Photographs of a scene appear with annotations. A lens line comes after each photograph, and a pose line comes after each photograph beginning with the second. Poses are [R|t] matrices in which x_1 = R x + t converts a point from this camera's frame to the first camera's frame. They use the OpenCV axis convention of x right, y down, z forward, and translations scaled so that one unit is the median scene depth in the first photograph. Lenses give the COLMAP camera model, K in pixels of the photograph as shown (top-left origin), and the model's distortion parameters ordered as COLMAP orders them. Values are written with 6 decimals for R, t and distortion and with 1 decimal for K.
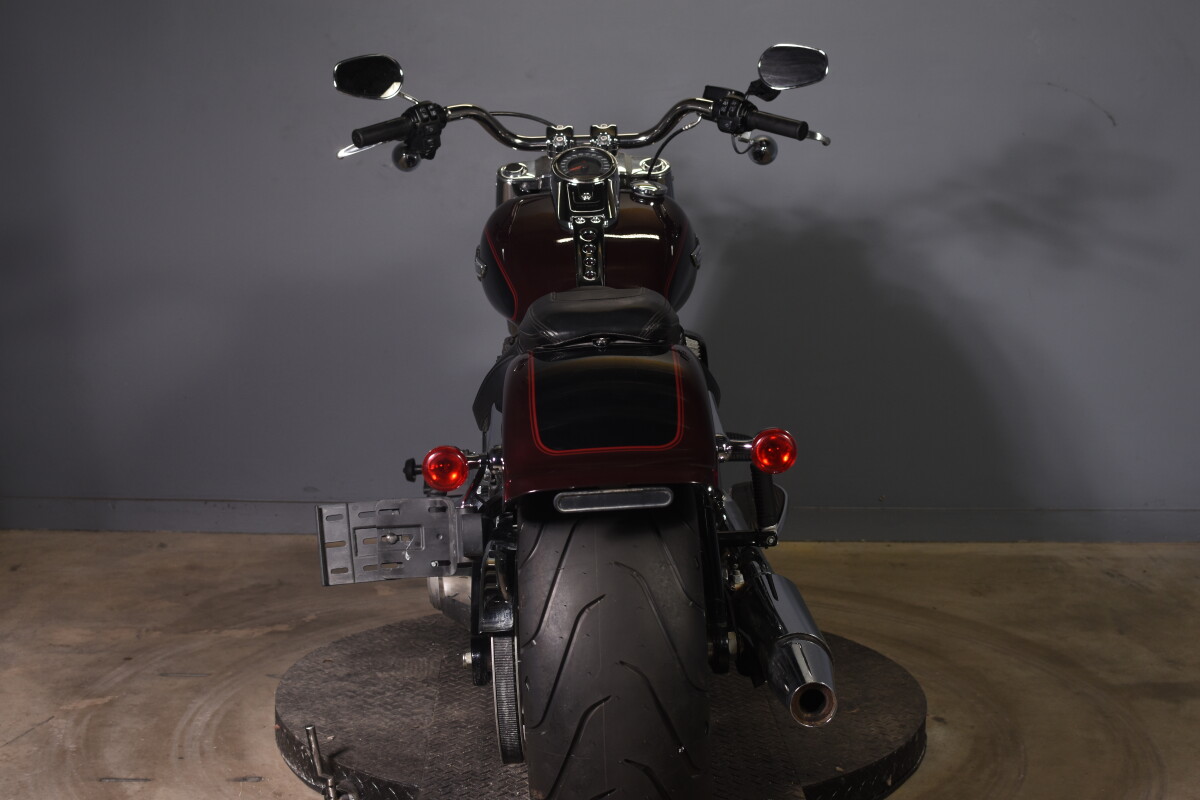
lens RADIAL K [[1834.5, 0, 600.2], [0, 1834.5, 399.6], [0, 0, 1]] dist [-0.149022, 0.000000]
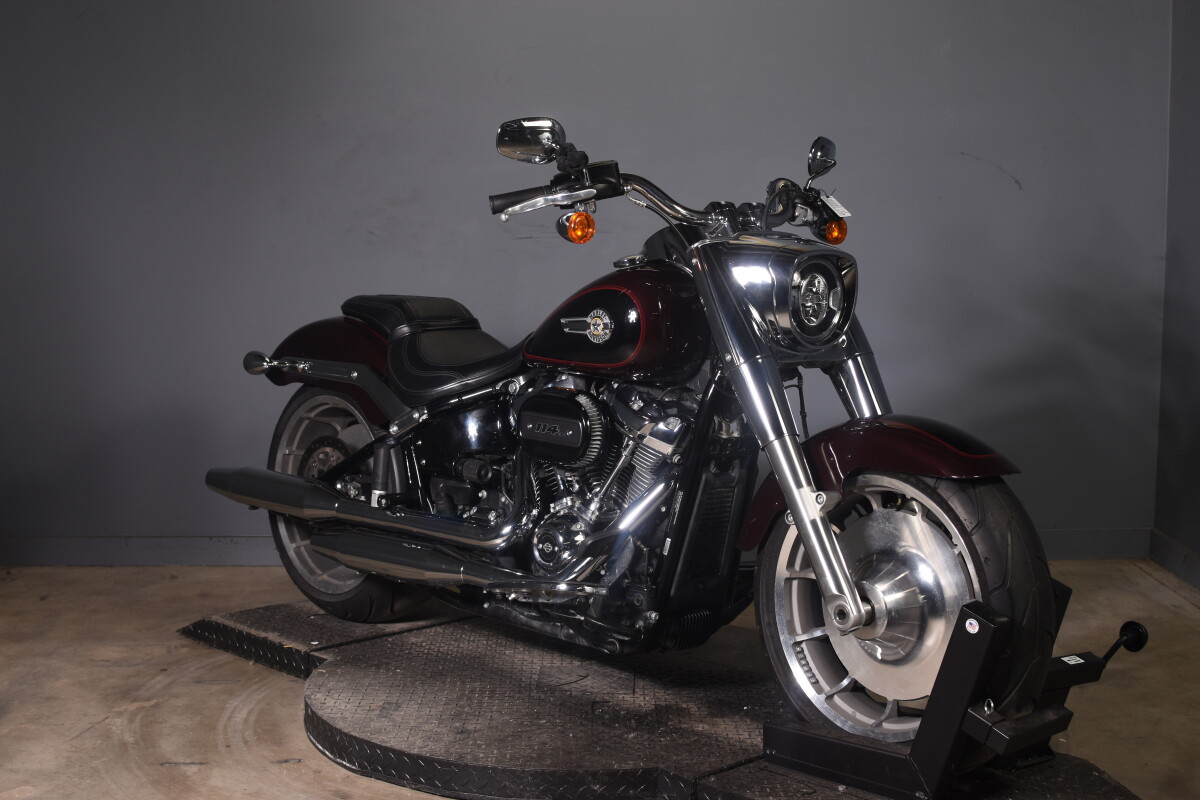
lens RADIAL K [[1834.5, 0, 597.9], [0, 1834.5, 406.4], [0, 0, 1]] dist [-0.149022, 0.000000]
pose [[0.999095, -0.014078, 0.040126, -0.034604], [0.015228, 0.999477, -0.028519, 0.015741], [-0.039704, 0.029104, 0.998788, -0.154066]]
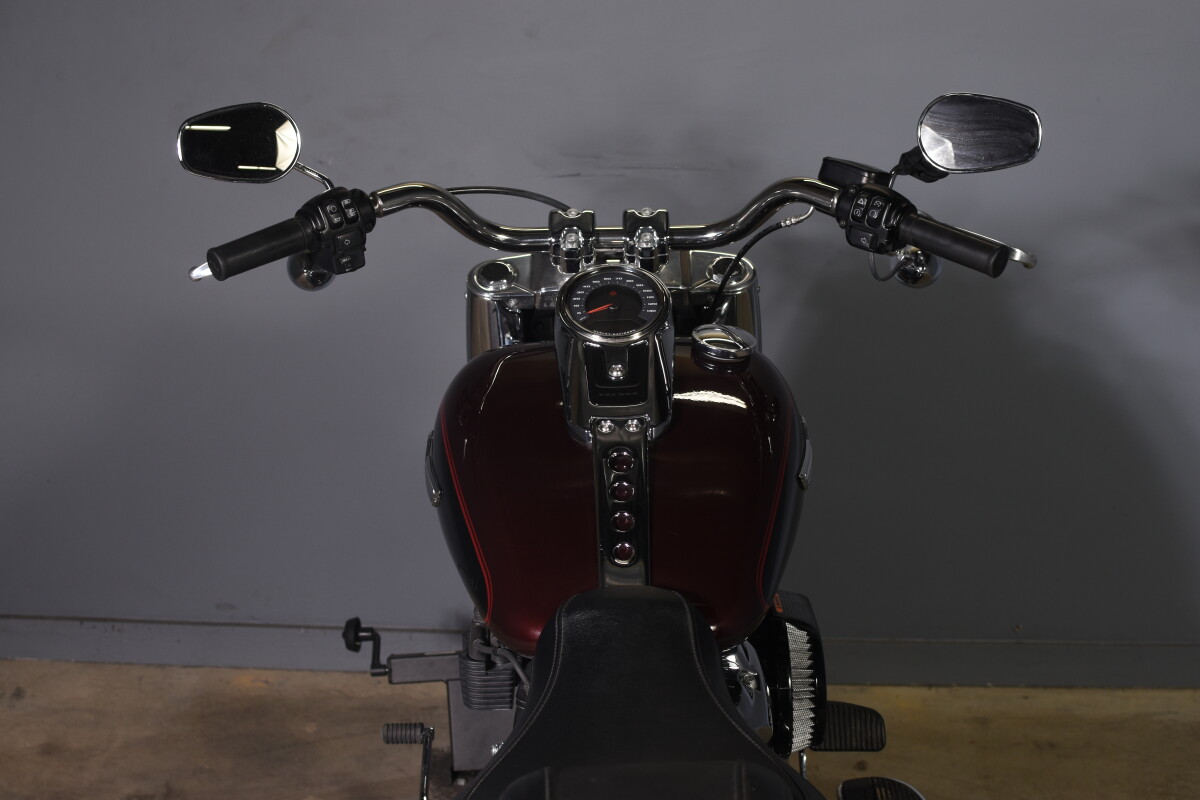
lens RADIAL K [[1834.5, 0, 610.2], [0, 1834.5, 400.4], [0, 0, 1]] dist [-0.149022, 0.000000]
pose [[0.999942, 0.010371, -0.002942, -0.007326], [-0.009968, 0.993426, 0.114038, -0.156808], [0.004105, -0.114002, 0.993472, 0.405103]]
